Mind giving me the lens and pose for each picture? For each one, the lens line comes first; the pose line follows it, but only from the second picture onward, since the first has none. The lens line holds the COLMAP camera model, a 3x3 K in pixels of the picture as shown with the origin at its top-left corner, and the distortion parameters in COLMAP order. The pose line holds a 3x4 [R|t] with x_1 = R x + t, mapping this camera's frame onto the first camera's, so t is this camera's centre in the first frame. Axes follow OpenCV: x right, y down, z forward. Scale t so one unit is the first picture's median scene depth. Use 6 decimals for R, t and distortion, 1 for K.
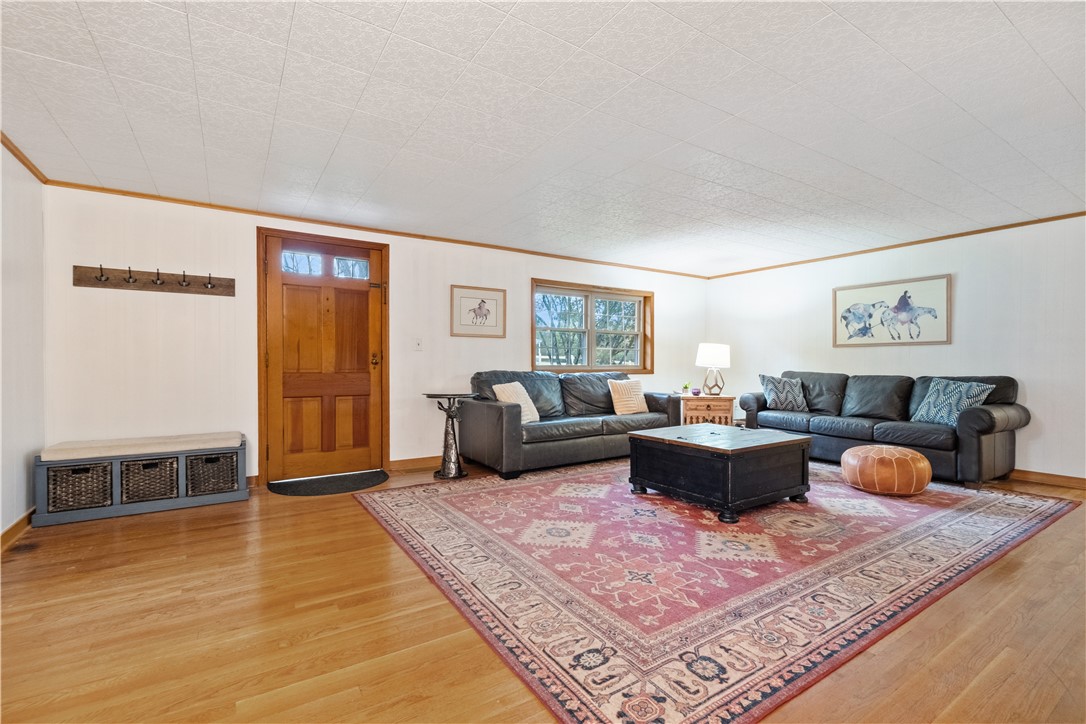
lens RADIAL K [[474.6, 0, 564.3], [0, 474.6, 364.4], [0, 0, 1]] dist [-0.001026, 0.000443]
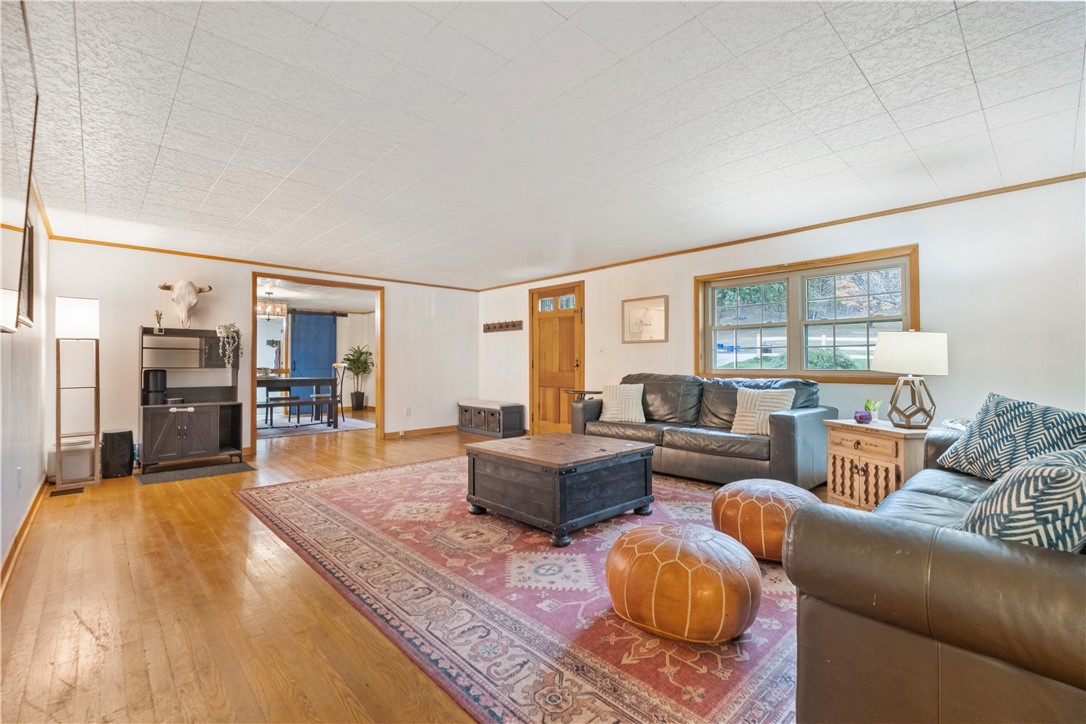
lens RADIAL K [[474.6, 0, 535.3], [0, 474.6, 352.1], [0, 0, 1]] dist [-0.001026, 0.000443]
pose [[0.169336, -0.028069, -0.985159, 1.330400], [-0.003696, 0.999569, -0.029115, -0.004475], [0.985551, 0.008571, 0.169159, 0.867846]]
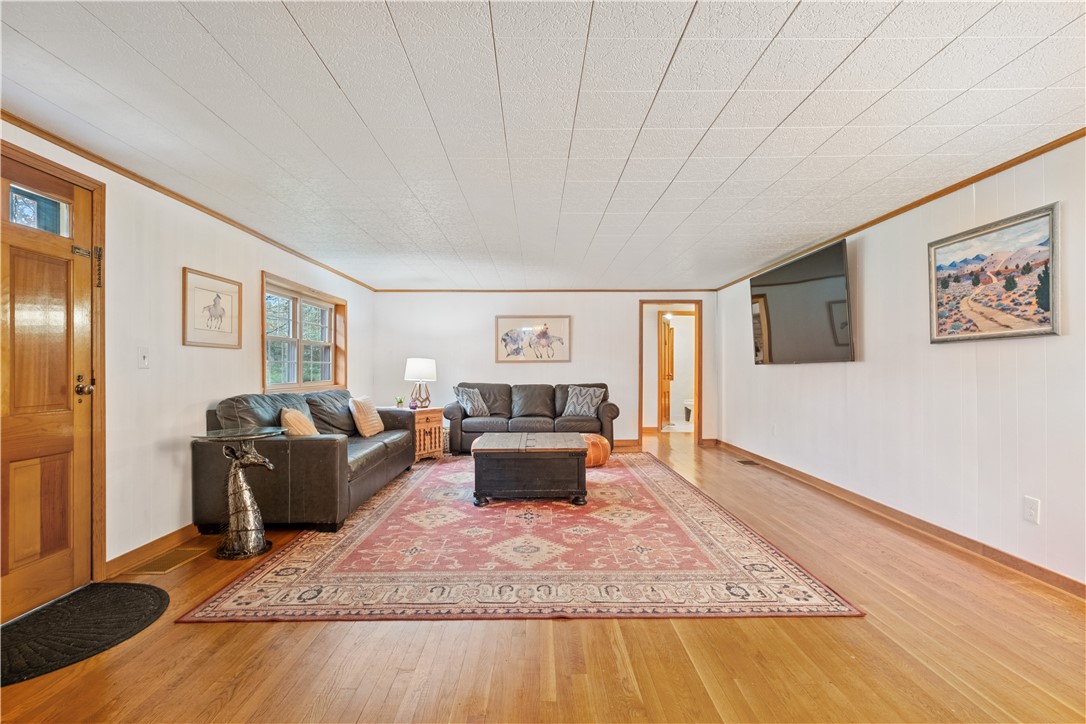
lens RADIAL K [[483.7, 0, 539.7], [0, 483.7, 368.6], [0, 0, 1]] dist [-0.004342, -0.001026]
pose [[0.563265, -0.003677, 0.826268, -0.740275], [0.005913, 0.999982, 0.000418, -0.036274], [-0.826255, 0.004650, 0.563277, 0.320508]]
